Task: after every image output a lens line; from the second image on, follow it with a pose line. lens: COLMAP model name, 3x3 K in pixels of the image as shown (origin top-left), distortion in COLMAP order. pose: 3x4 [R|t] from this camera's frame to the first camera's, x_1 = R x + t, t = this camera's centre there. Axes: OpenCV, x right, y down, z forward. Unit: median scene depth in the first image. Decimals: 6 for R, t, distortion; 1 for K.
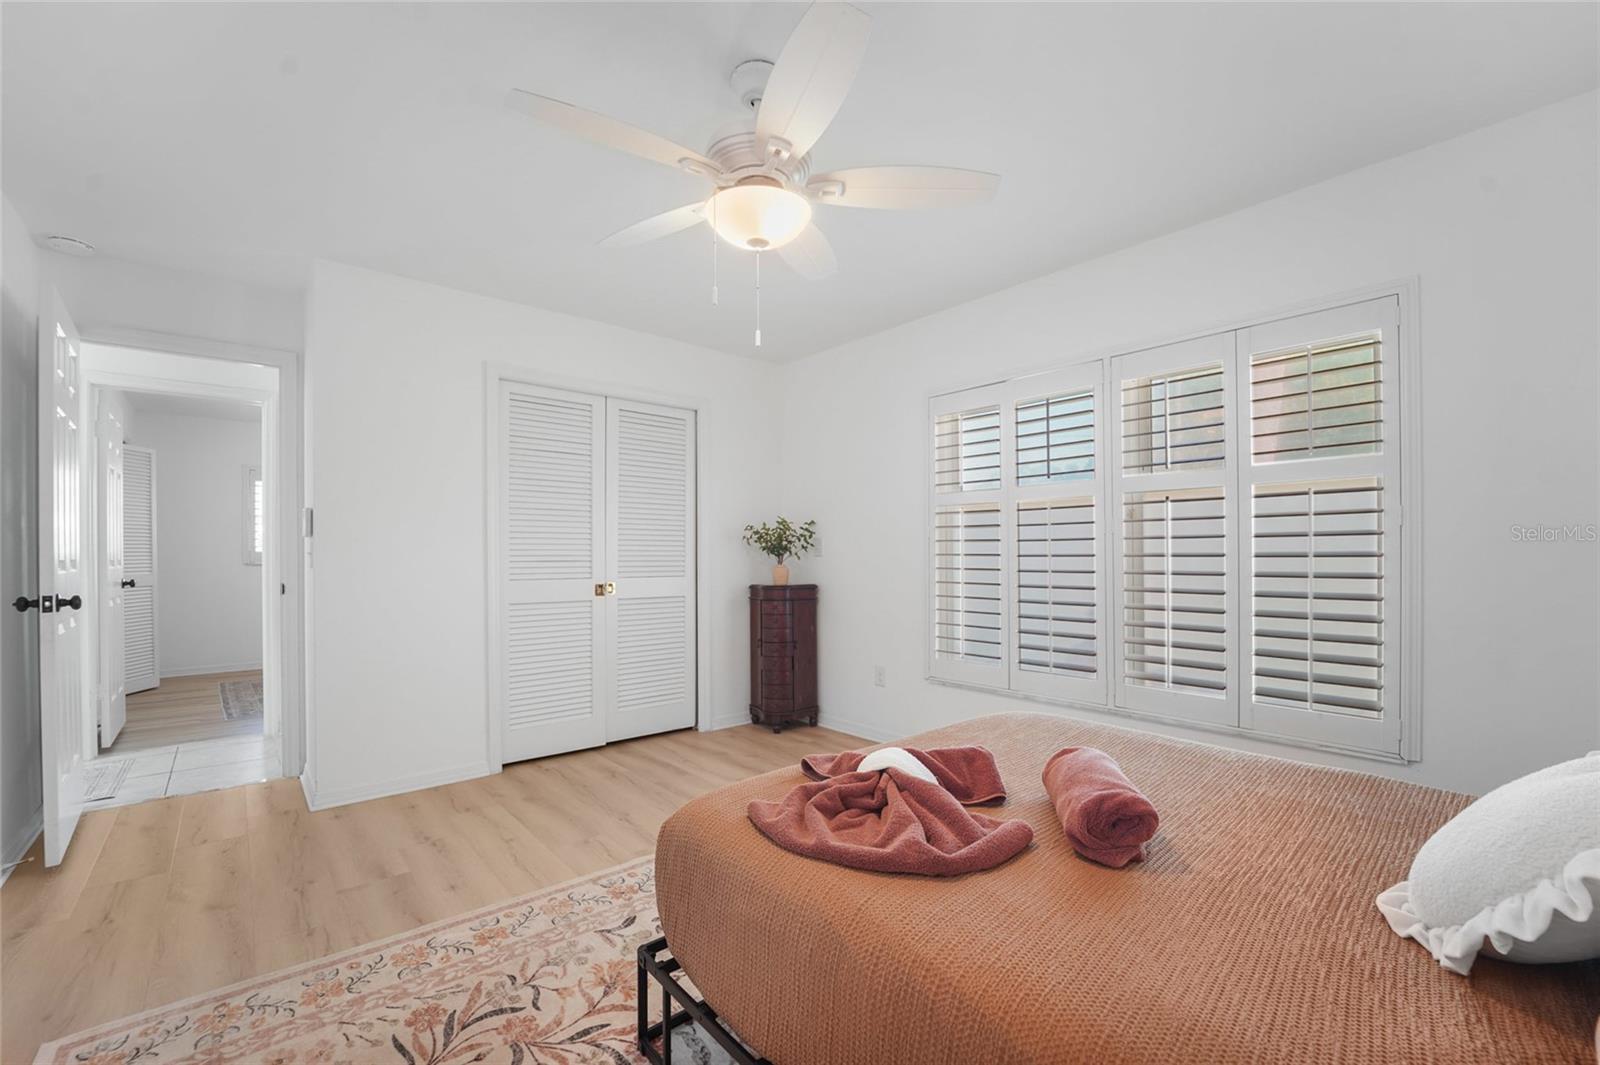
lens RADIAL K [[675.1, 0, 802.1], [0, 675.1, 560.9], [0, 0, 1]] dist [-0.016027, -0.000109]
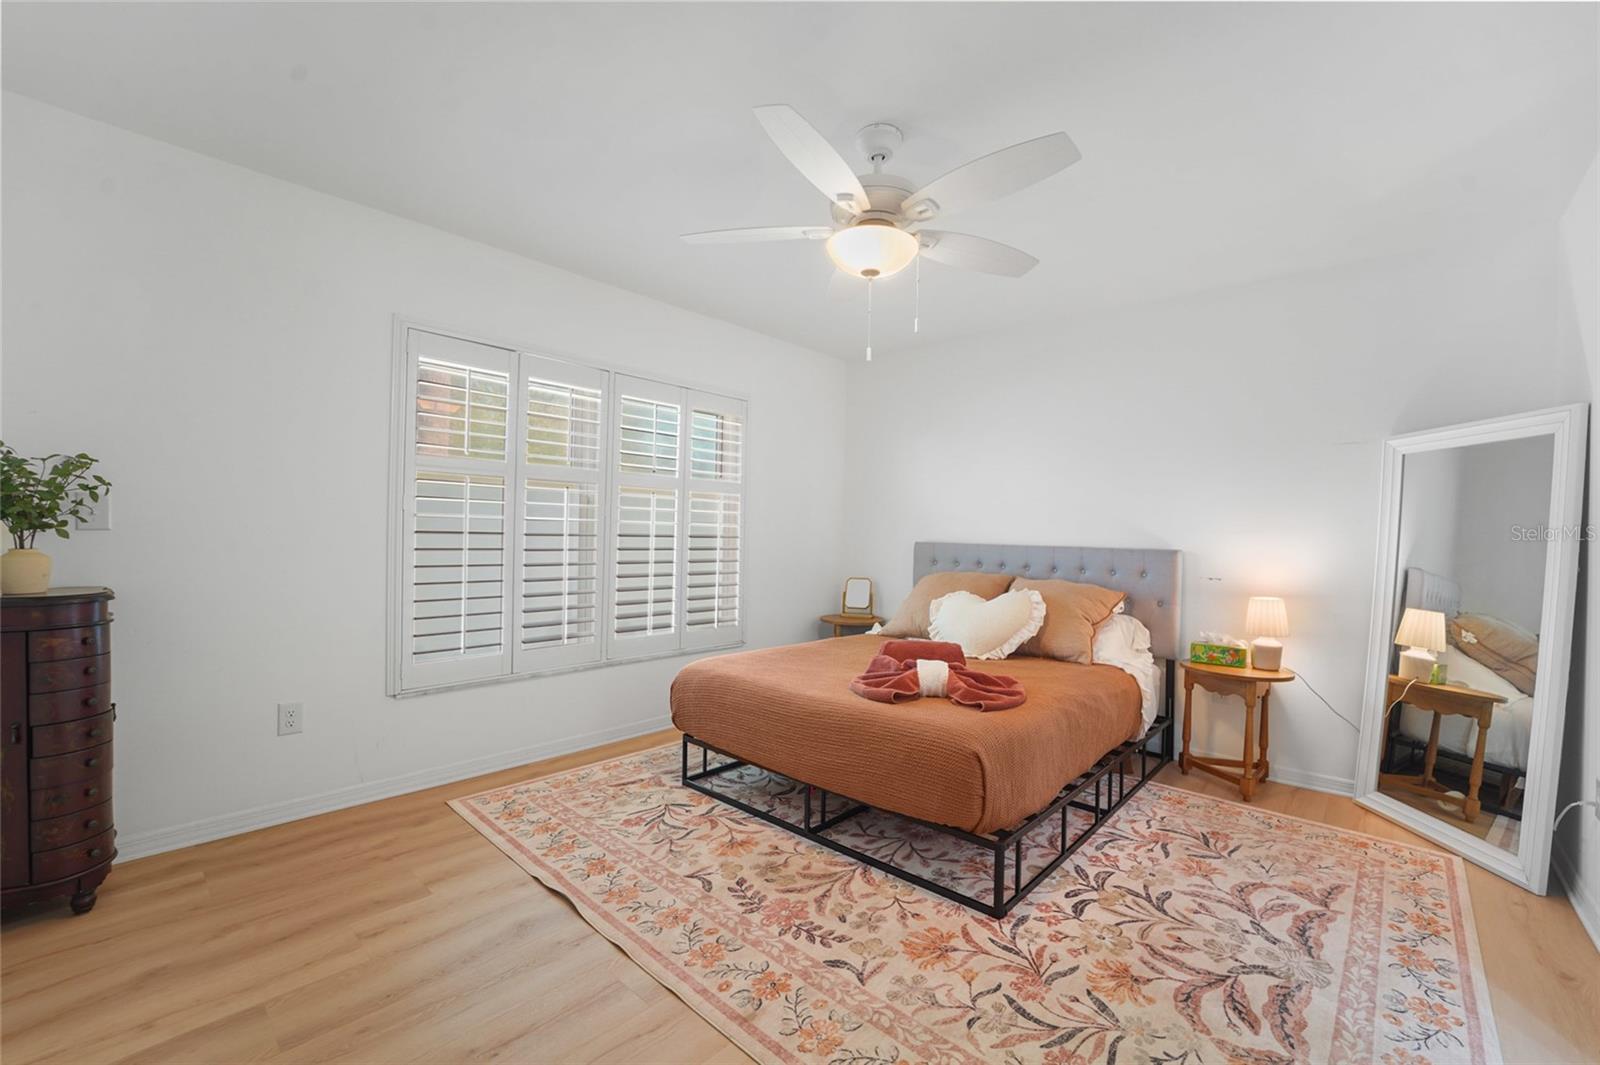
lens RADIAL K [[652.1, 0, 806.9], [0, 652.1, 536.4], [0, 0, 1]] dist [-0.017678, -0.000253]
pose [[-0.128277, -0.000007, 0.991738, -1.239684], [-0.007377, 0.999972, -0.000947, -0.012233], [-0.991711, -0.007438, -0.128273, 1.321667]]
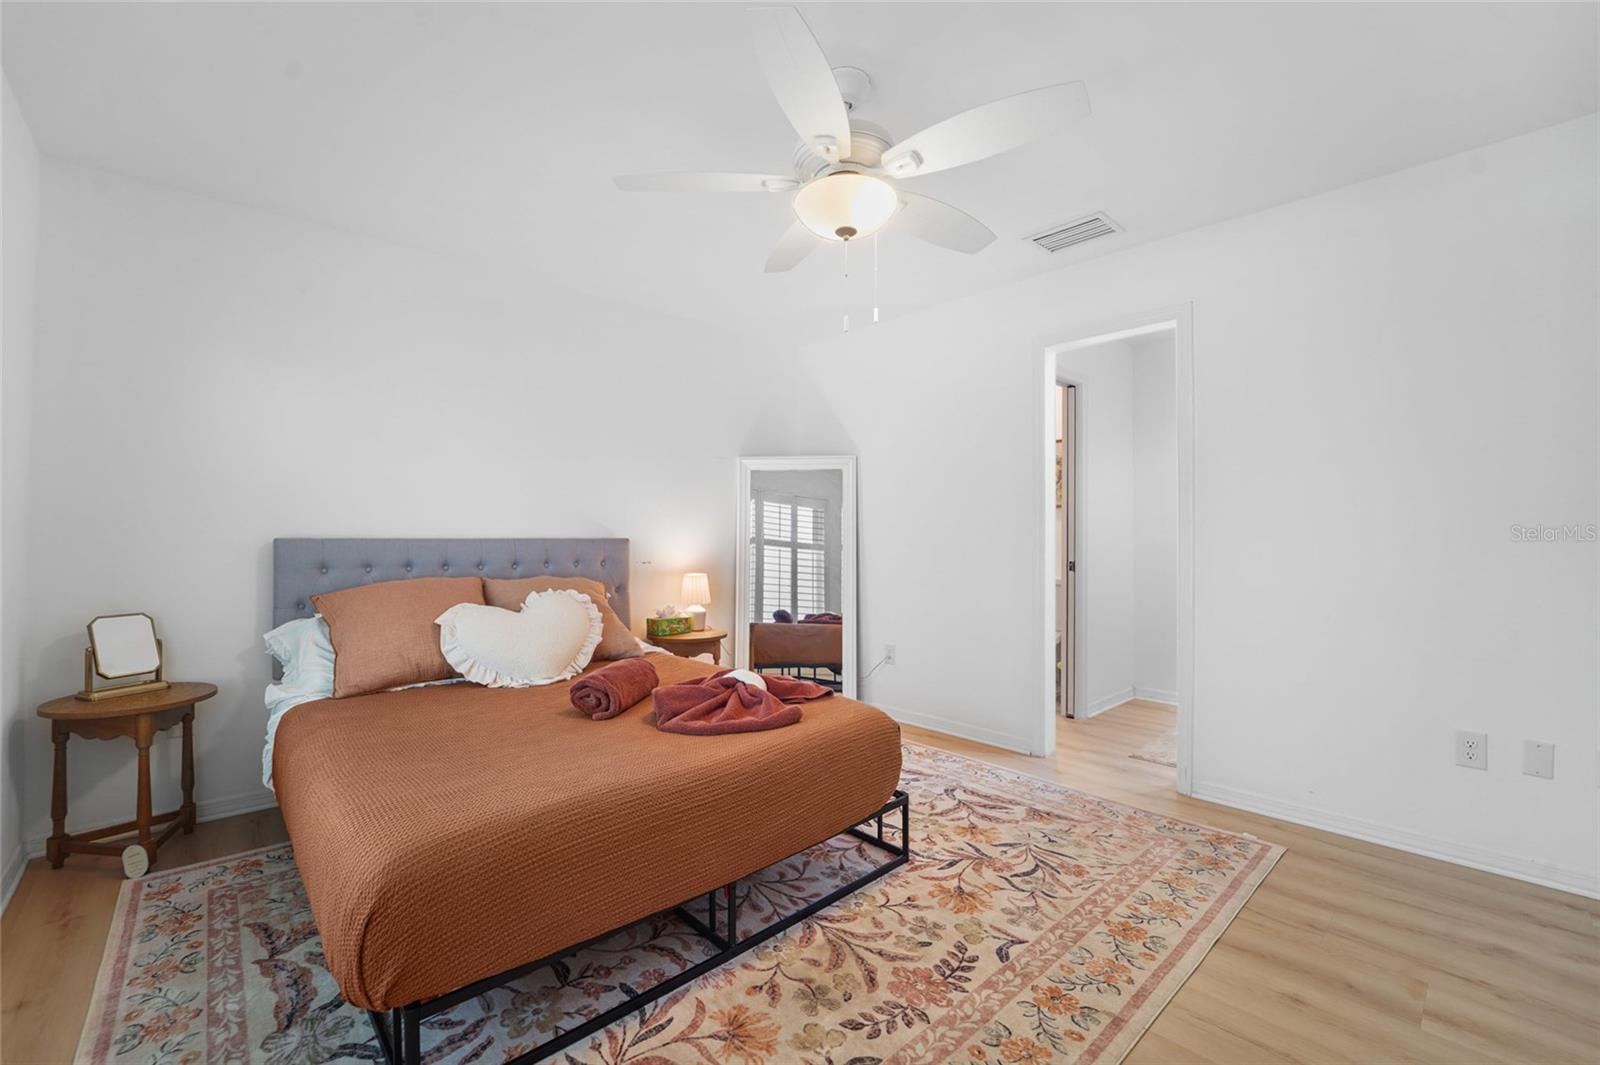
lens RADIAL K [[652.1, 0, 806.9], [0, 652.1, 536.4], [0, 0, 1]] dist [-0.017678, -0.000253]
pose [[-0.999341, 0.000195, -0.036307, 0.032543], [-0.000417, 0.999858, 0.016854, -0.024653], [0.036305, 0.016858, -0.999199, 2.097702]]
